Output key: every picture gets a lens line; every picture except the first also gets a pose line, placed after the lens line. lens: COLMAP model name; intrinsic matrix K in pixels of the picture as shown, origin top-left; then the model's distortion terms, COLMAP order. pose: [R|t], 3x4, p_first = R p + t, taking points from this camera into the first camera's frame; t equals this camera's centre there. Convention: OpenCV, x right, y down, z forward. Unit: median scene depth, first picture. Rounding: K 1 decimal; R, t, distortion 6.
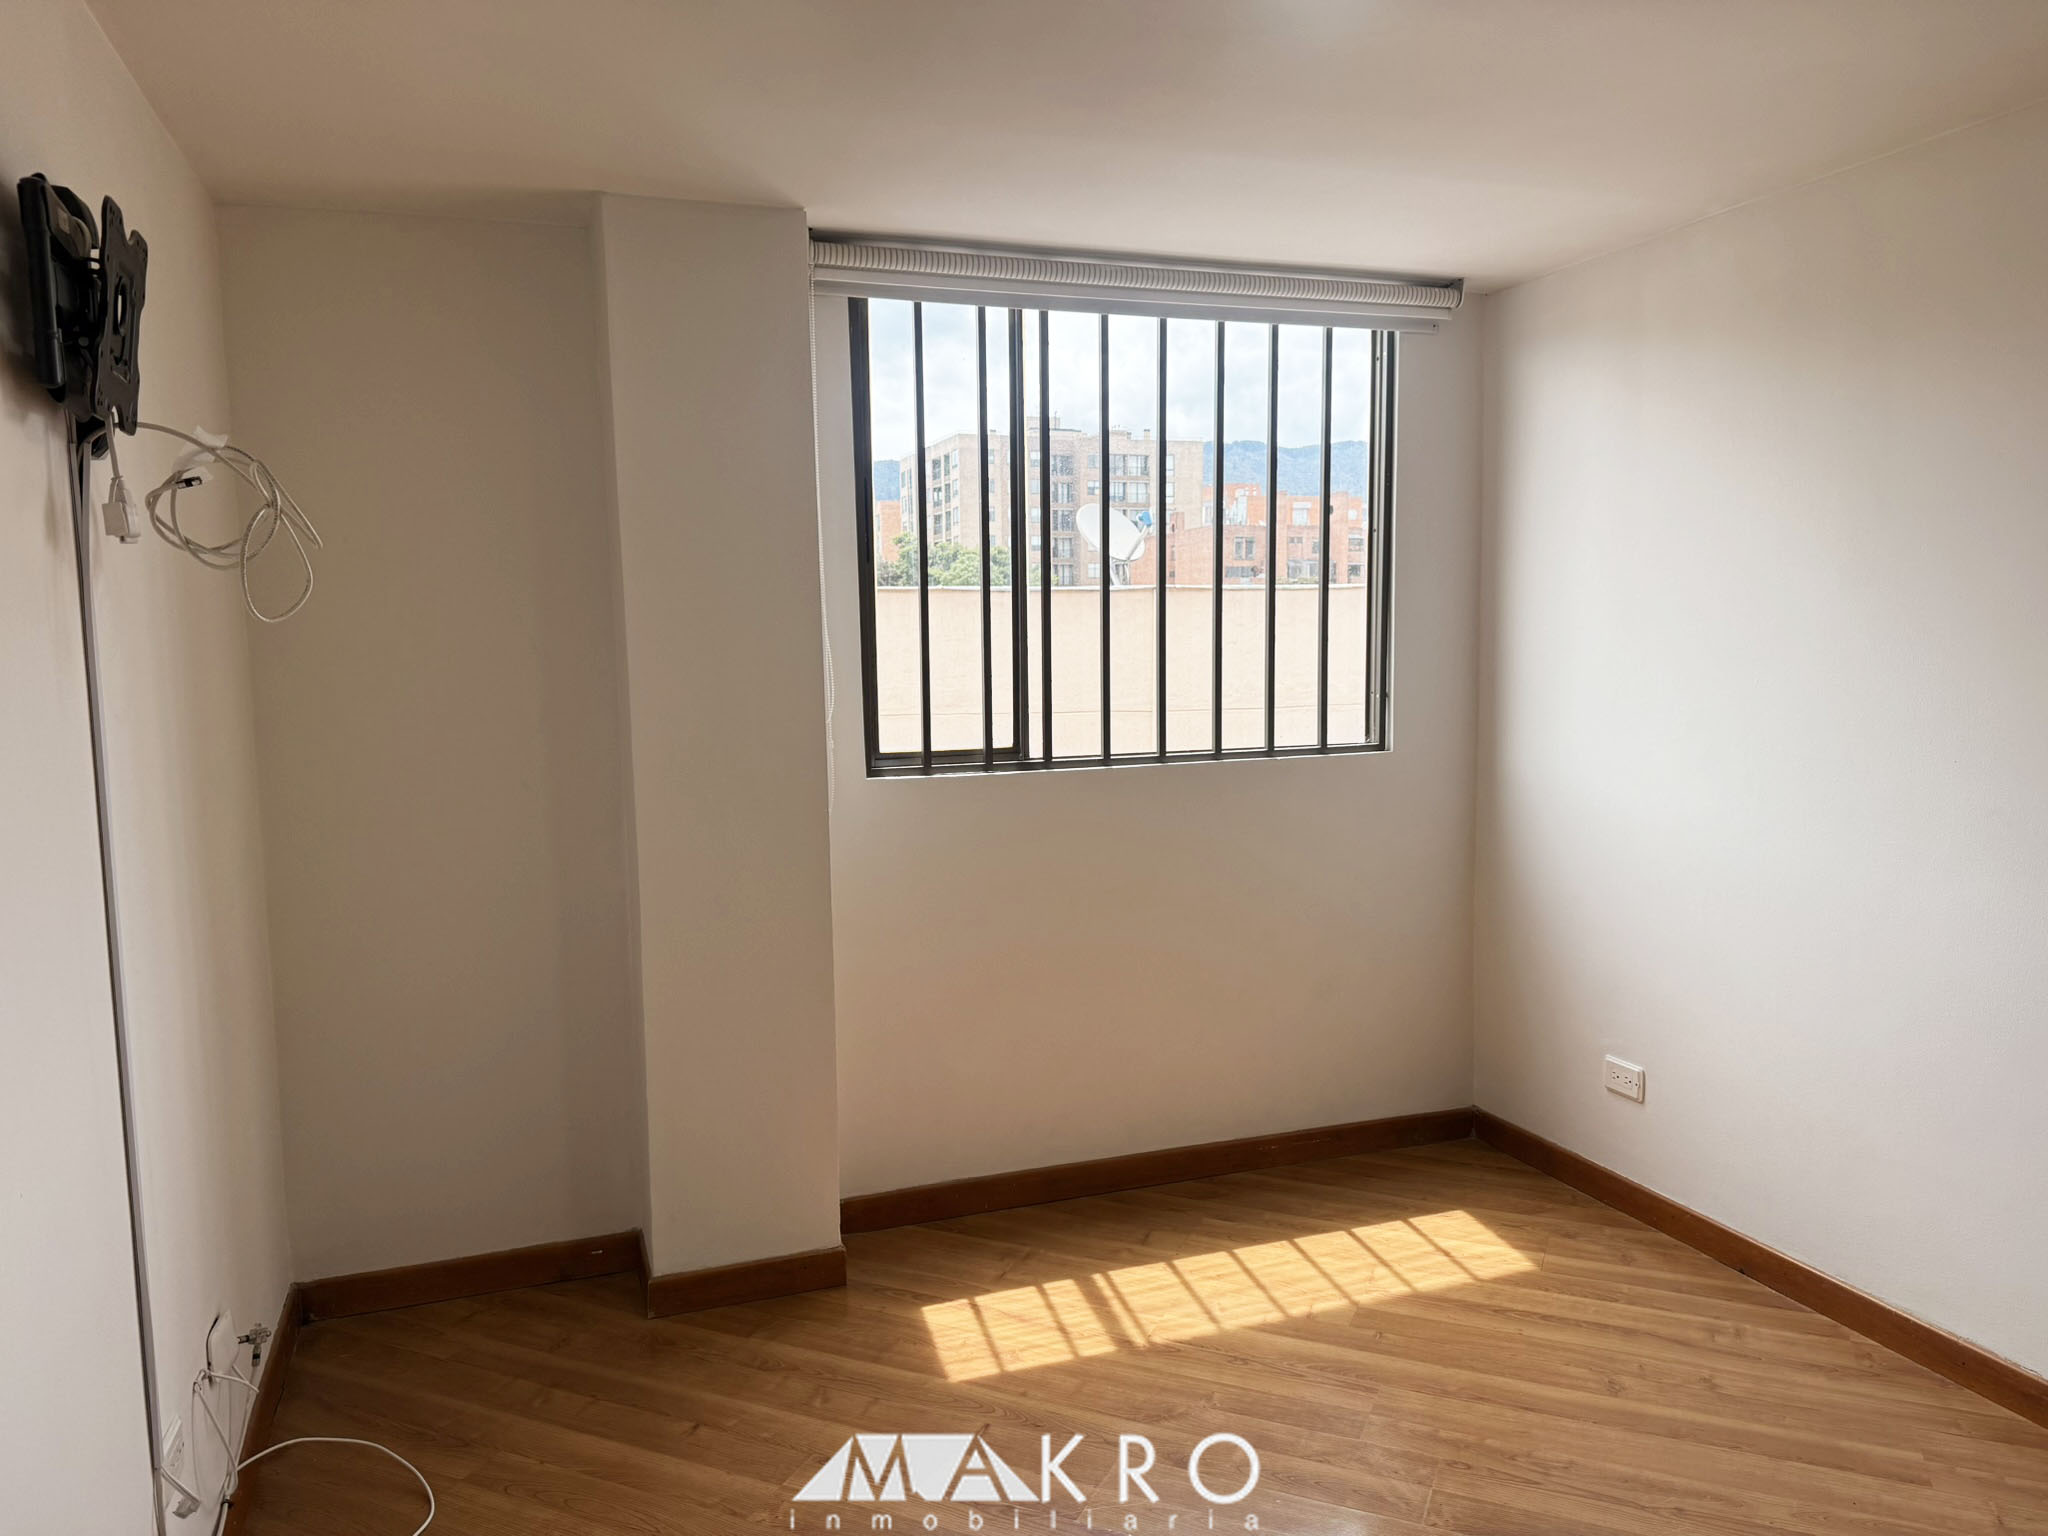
lens RADIAL K [[1461.8, 0, 957.1], [0, 1461.8, 763.9], [0, 0, 1]] dist [0.069055, -0.075954]
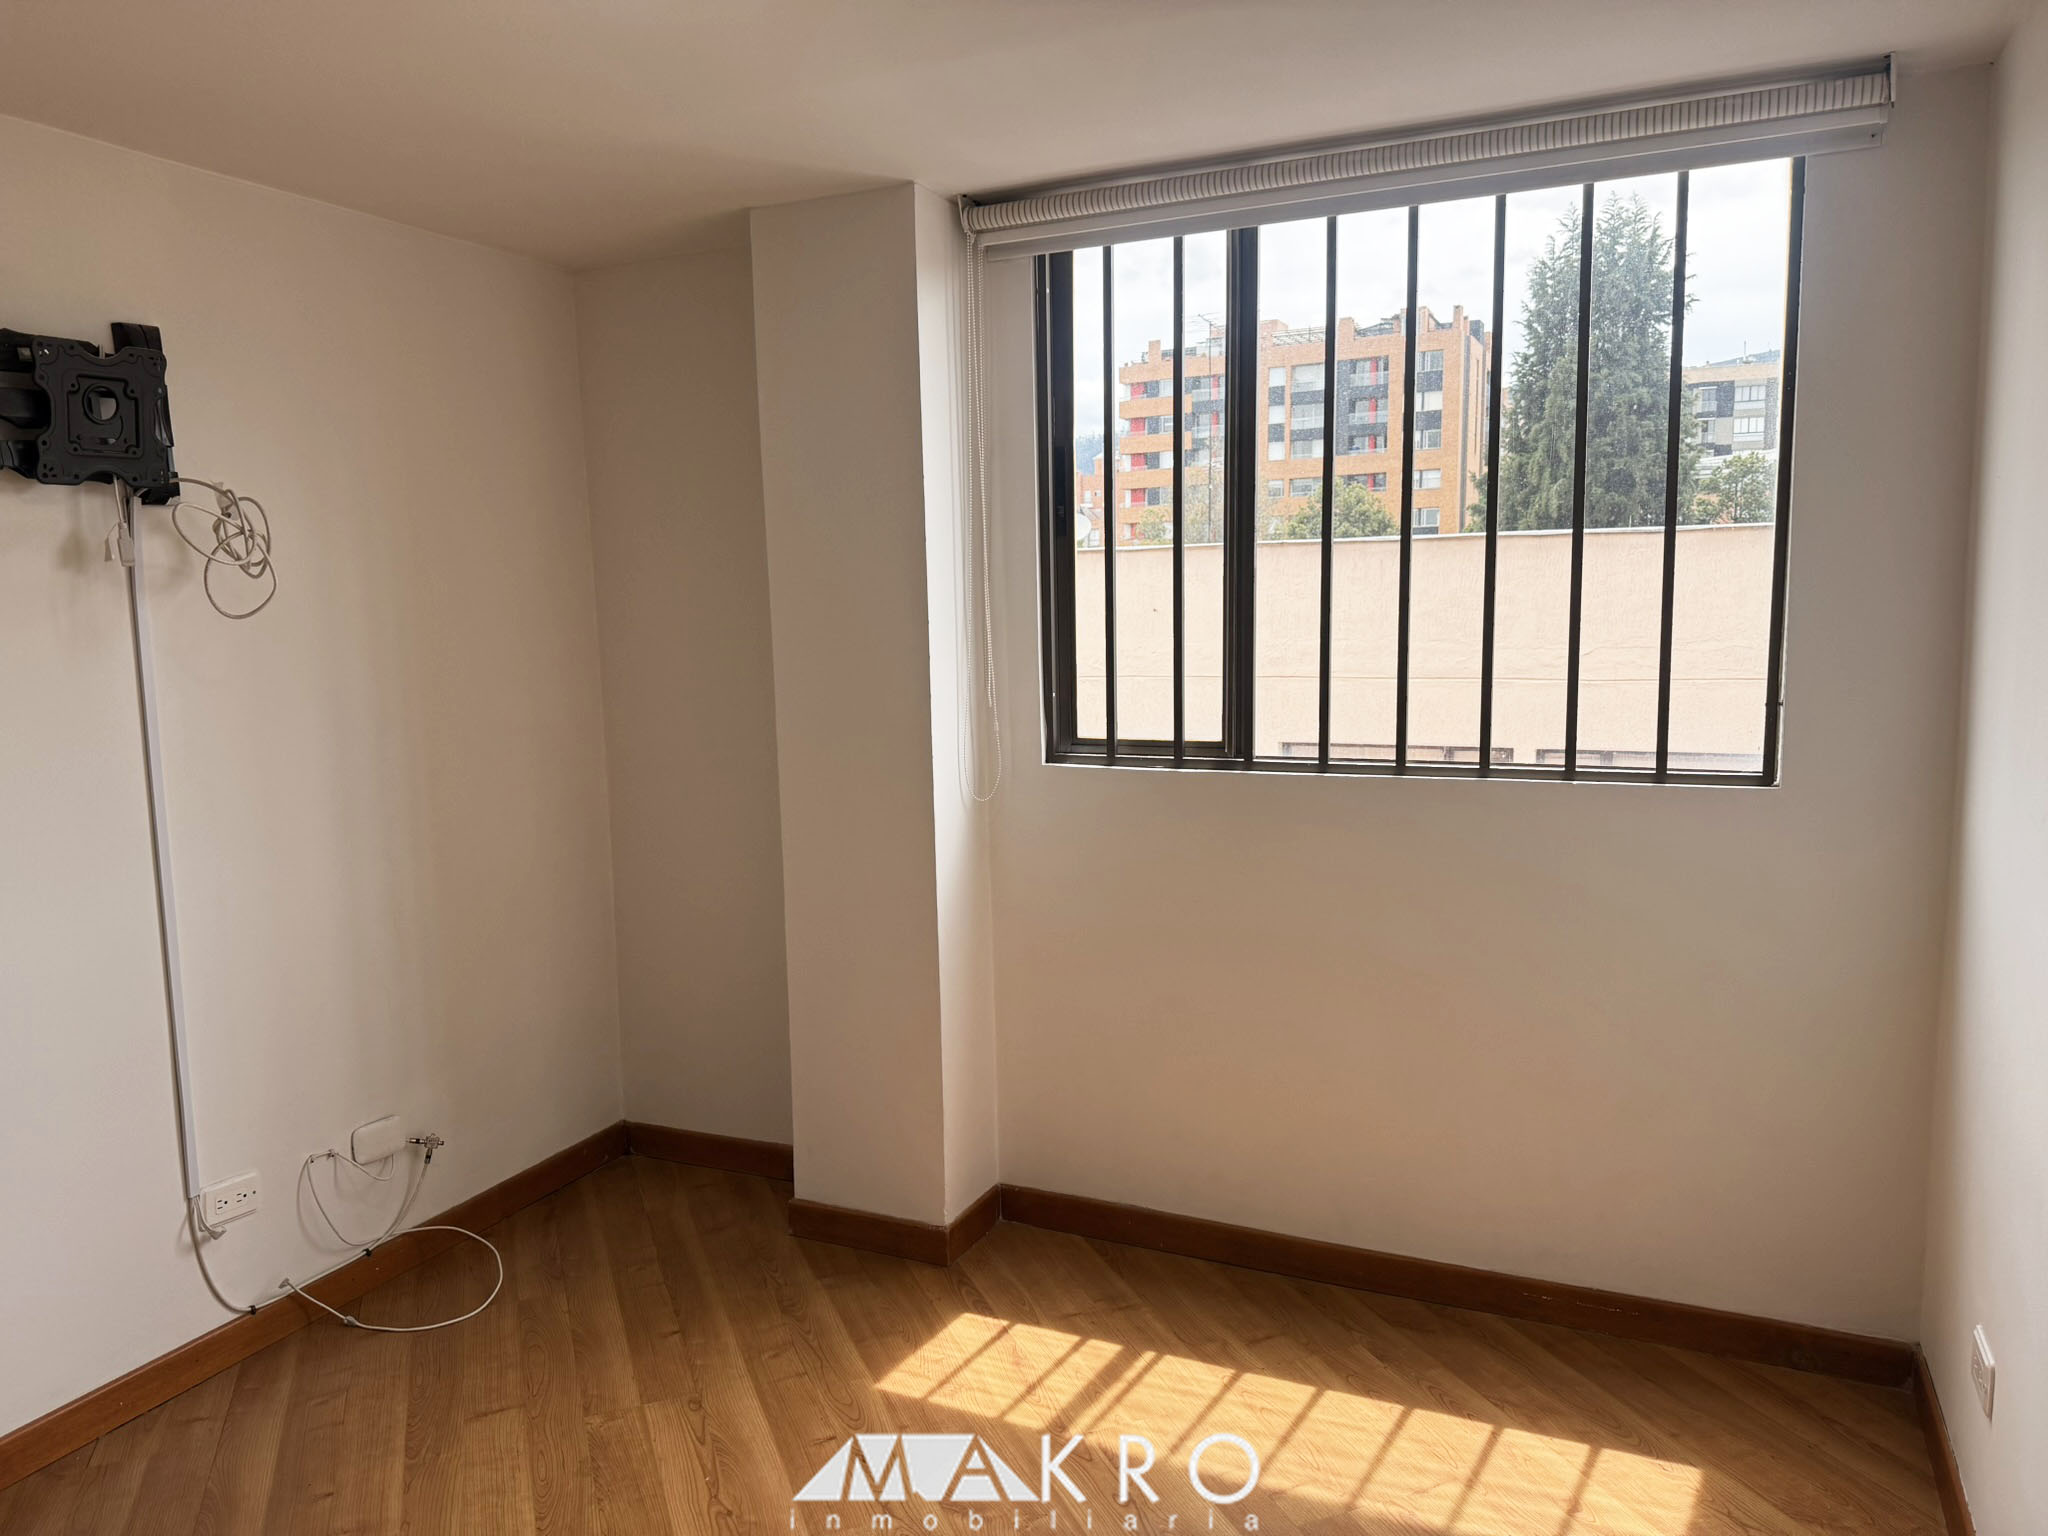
lens RADIAL K [[1461.8, 0, 1019.2], [0, 1461.8, 755.7], [0, 0, 1]] dist [0.069055, -0.075954]
pose [[0.709487, 0.082938, -0.699821, 0.603649], [-0.049784, 0.996468, 0.067623, -0.059944], [0.702958, -0.013138, 0.711110, 0.315502]]
